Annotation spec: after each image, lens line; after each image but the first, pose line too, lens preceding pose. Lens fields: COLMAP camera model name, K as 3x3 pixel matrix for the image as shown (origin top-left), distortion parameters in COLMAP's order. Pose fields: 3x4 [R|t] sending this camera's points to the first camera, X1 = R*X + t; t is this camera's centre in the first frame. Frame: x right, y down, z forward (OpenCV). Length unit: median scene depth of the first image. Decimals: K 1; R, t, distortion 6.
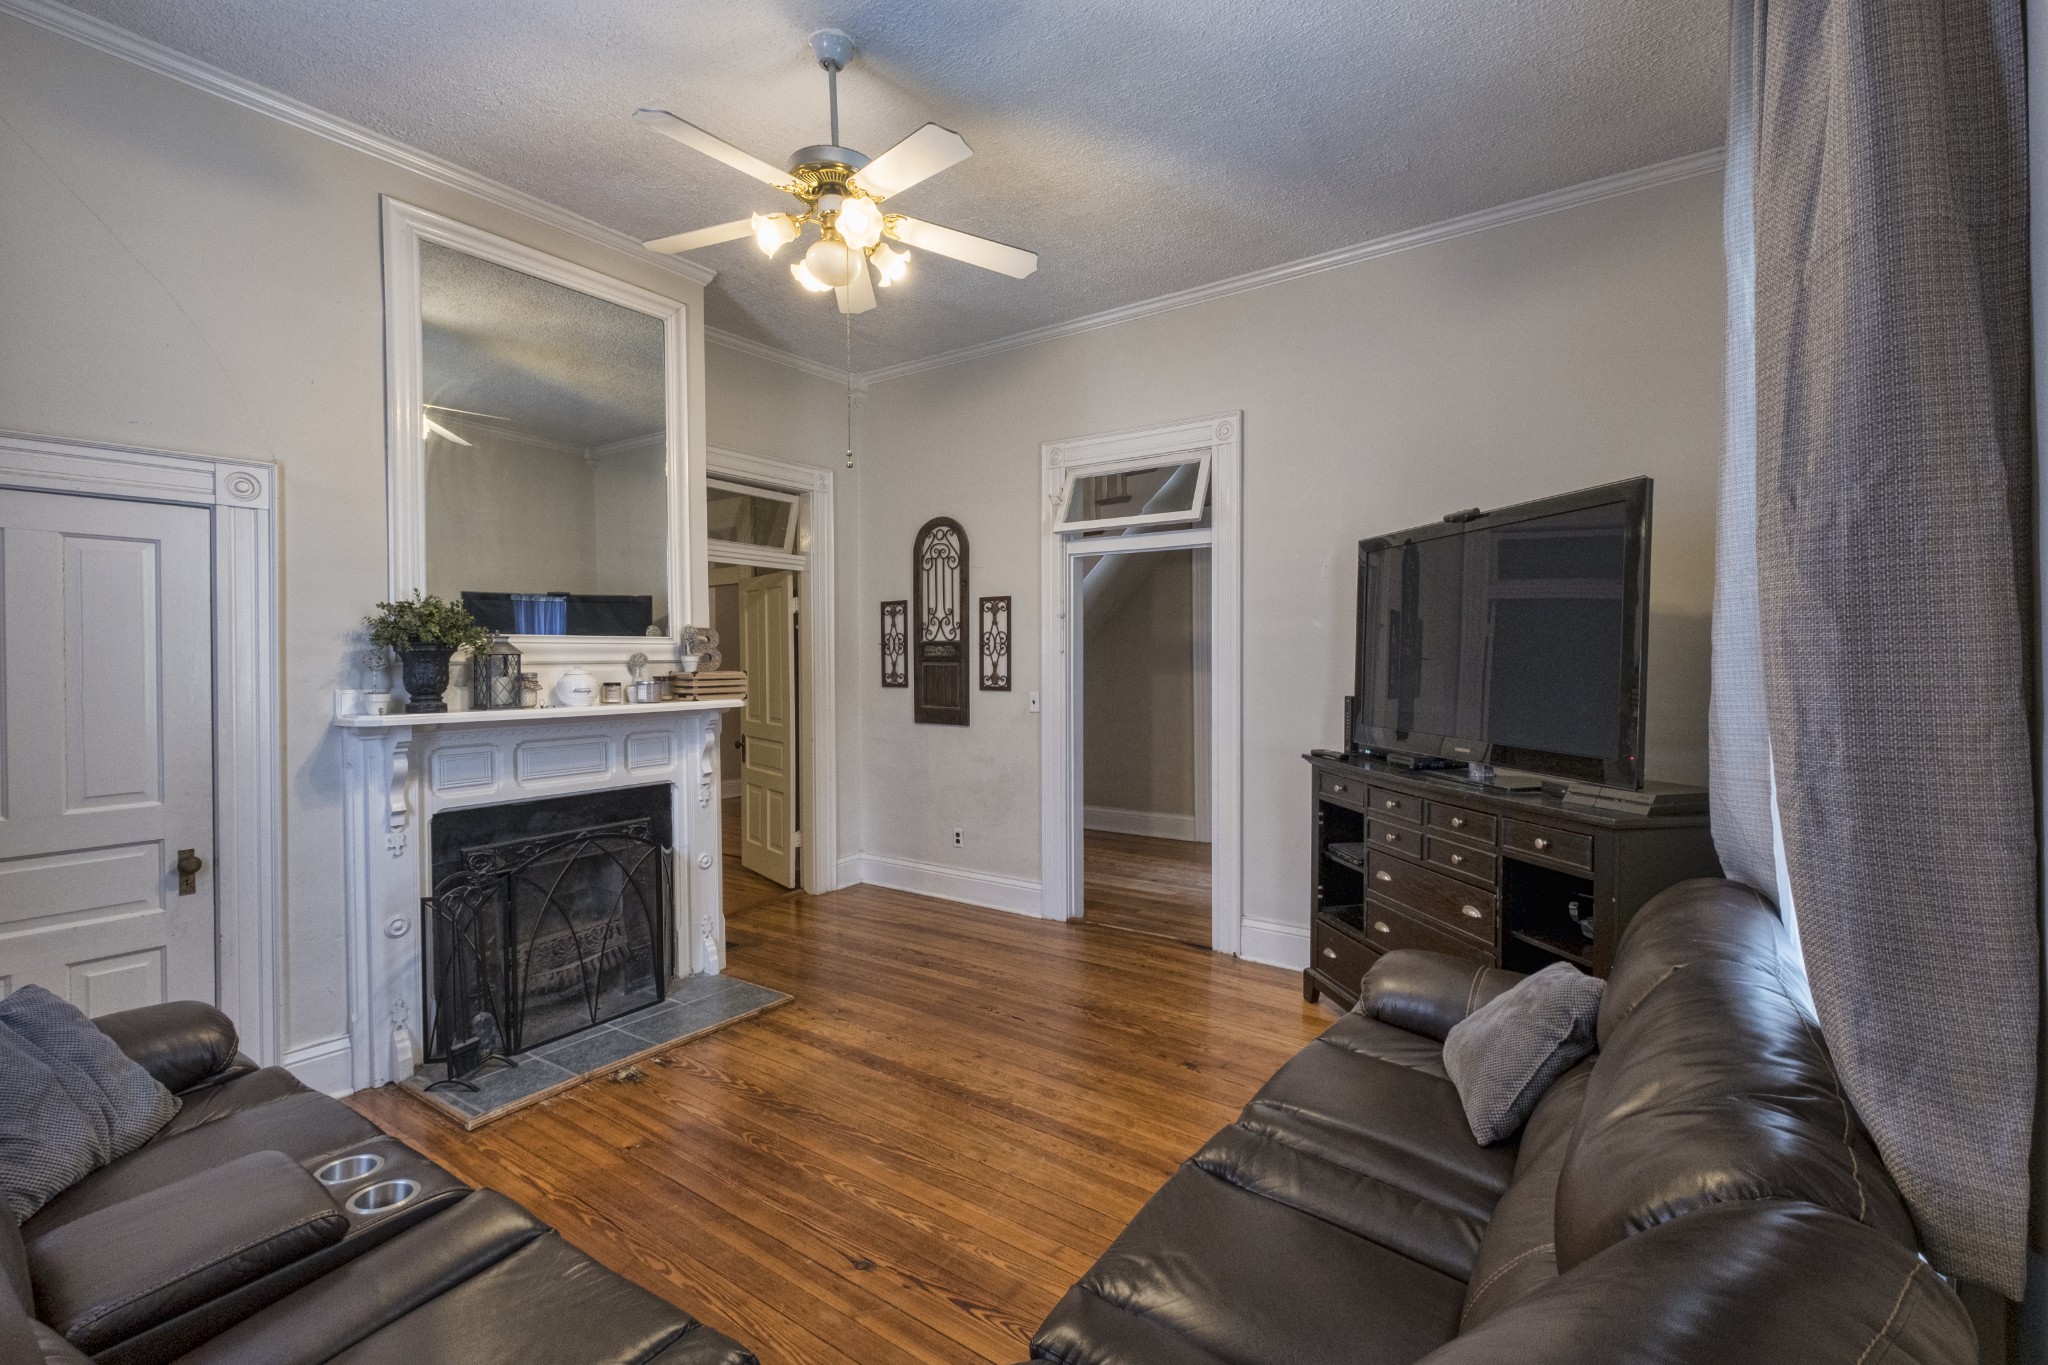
lens RADIAL K [[892.2, 0, 1021.5], [0, 892.2, 675.4], [0, 0, 1]] dist [0.001811, -0.003780]
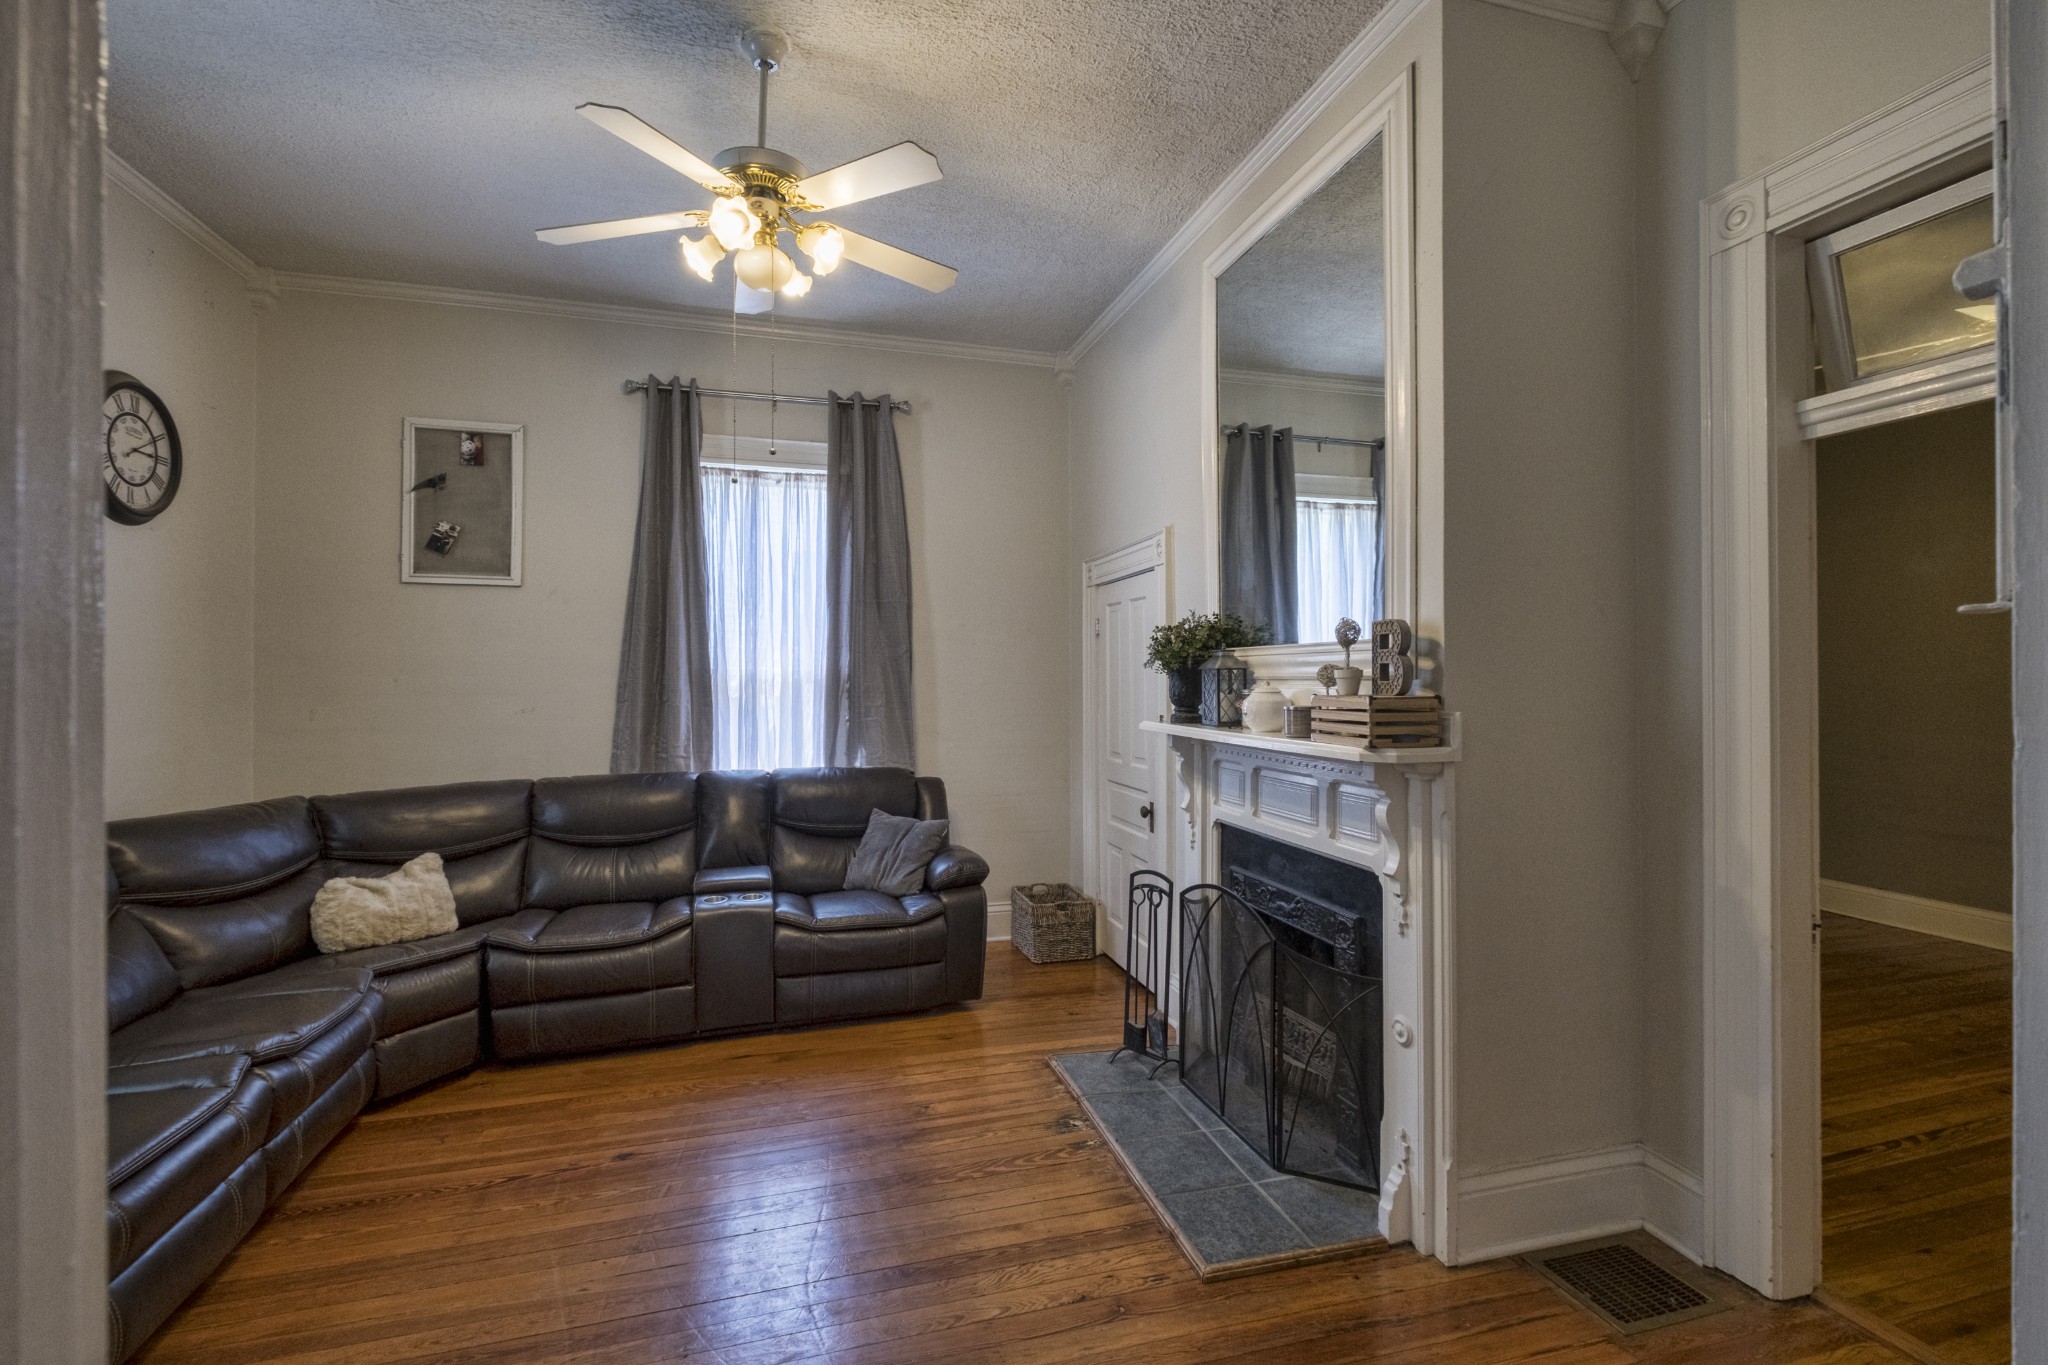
lens RADIAL K [[892.2, 0, 1029.4], [0, 892.2, 672.7], [0, 0, 1]] dist [0.001811, -0.003780]
pose [[-0.622083, 0.002581, -0.782947, 0.302629], [-0.003841, 0.999972, 0.006347, -0.025940], [0.782942, 0.006956, -0.622056, 1.493783]]
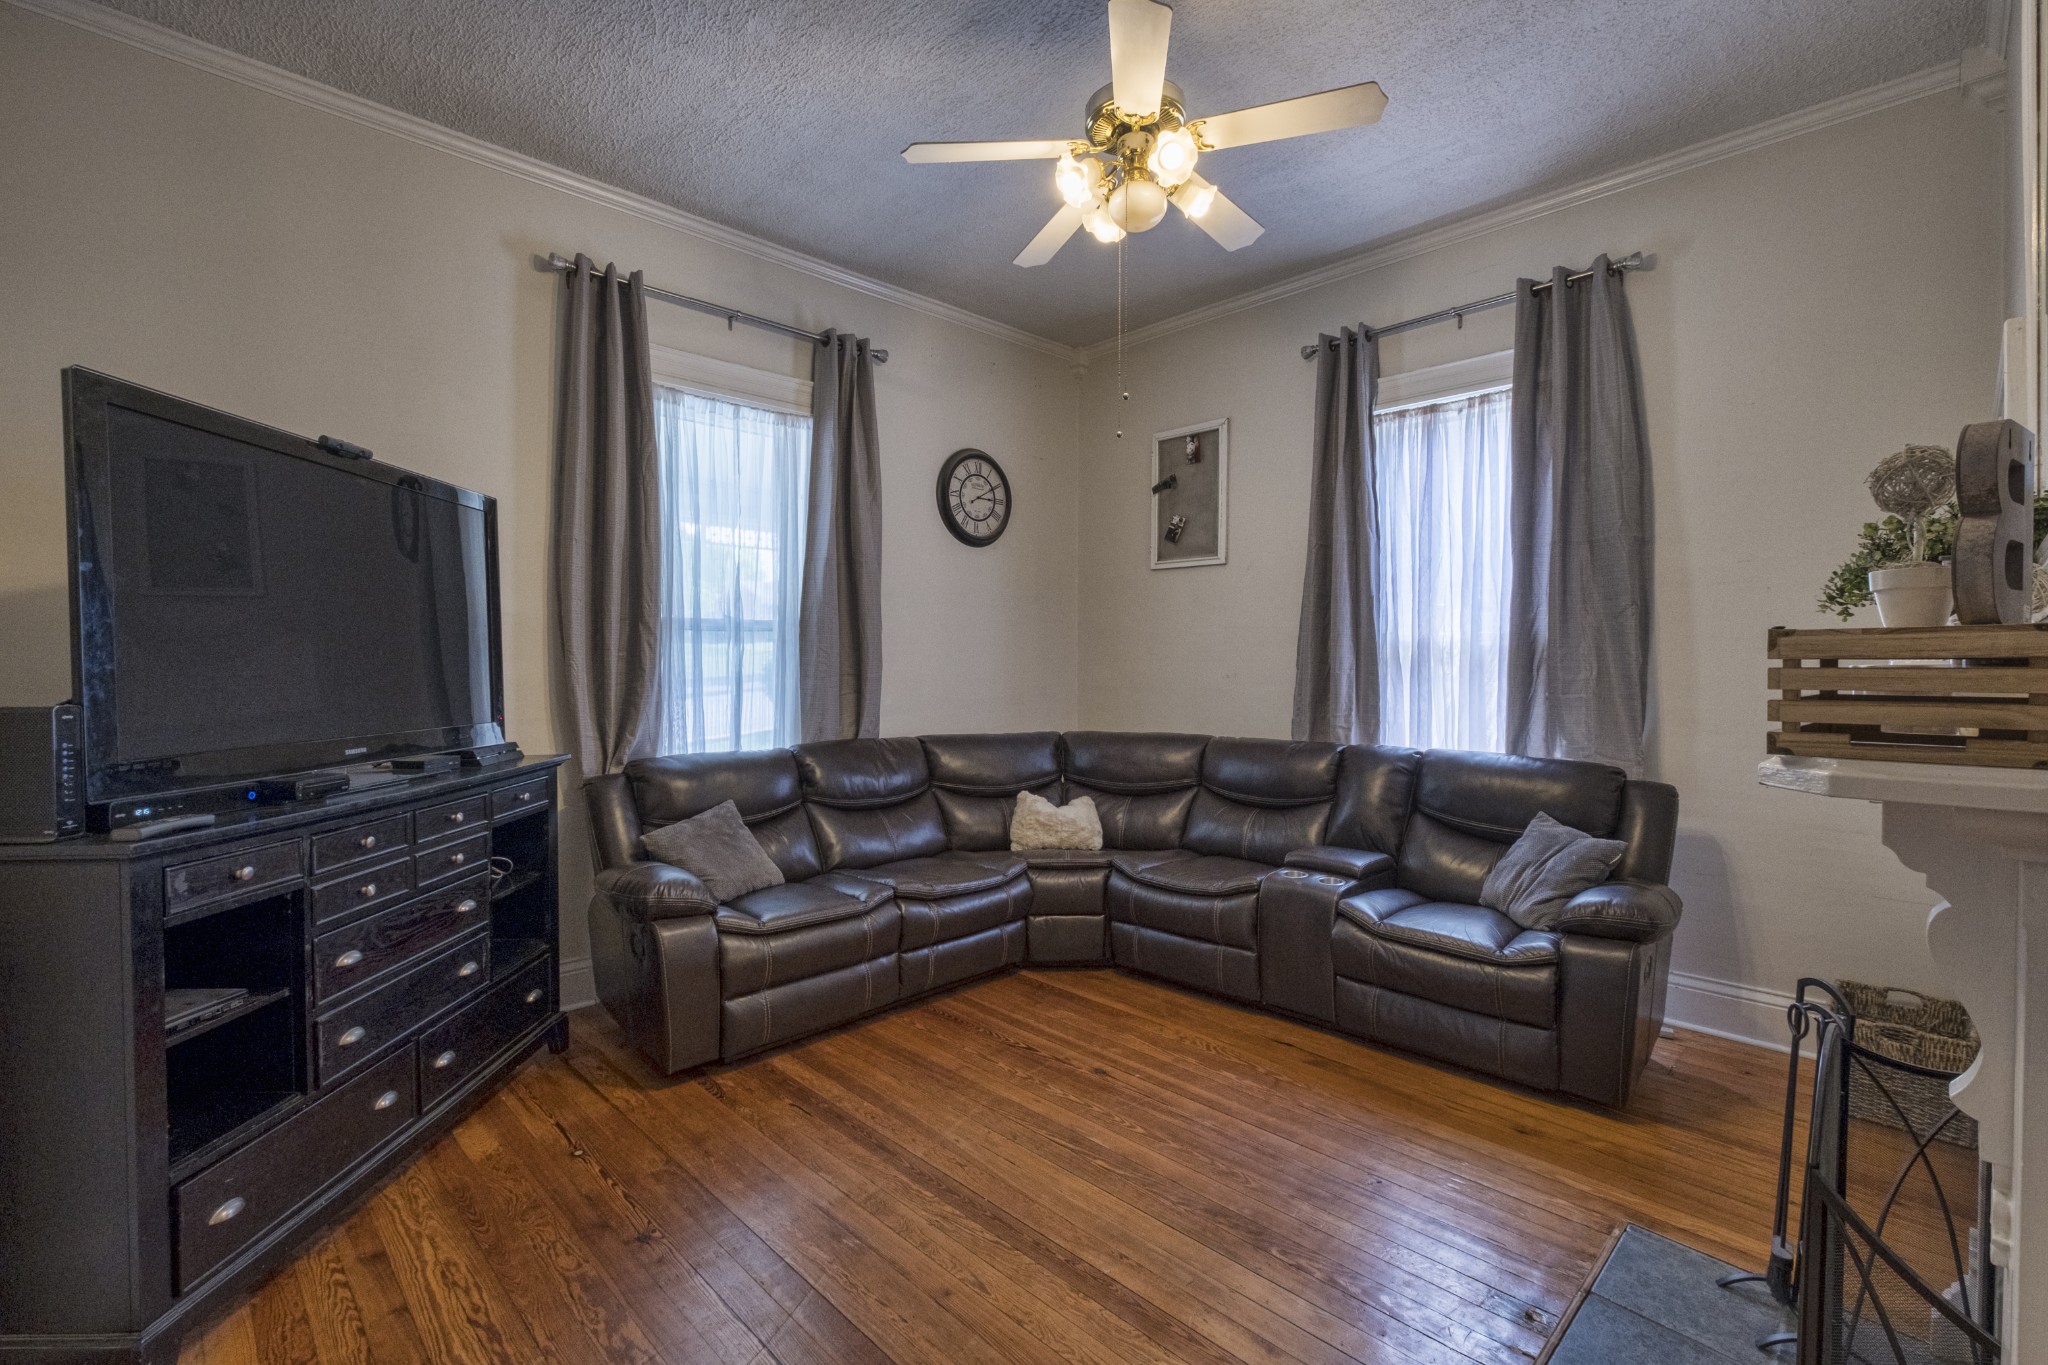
lens RADIAL K [[892.2, 0, 1023.7], [0, 892.2, 673.8], [0, 0, 1]] dist [0.001811, -0.003780]
pose [[-0.983630, 0.002591, 0.180181, -0.212476], [0.007235, 0.999658, 0.025119, -0.000306], [-0.180054, 0.026012, -0.983313, 1.591971]]
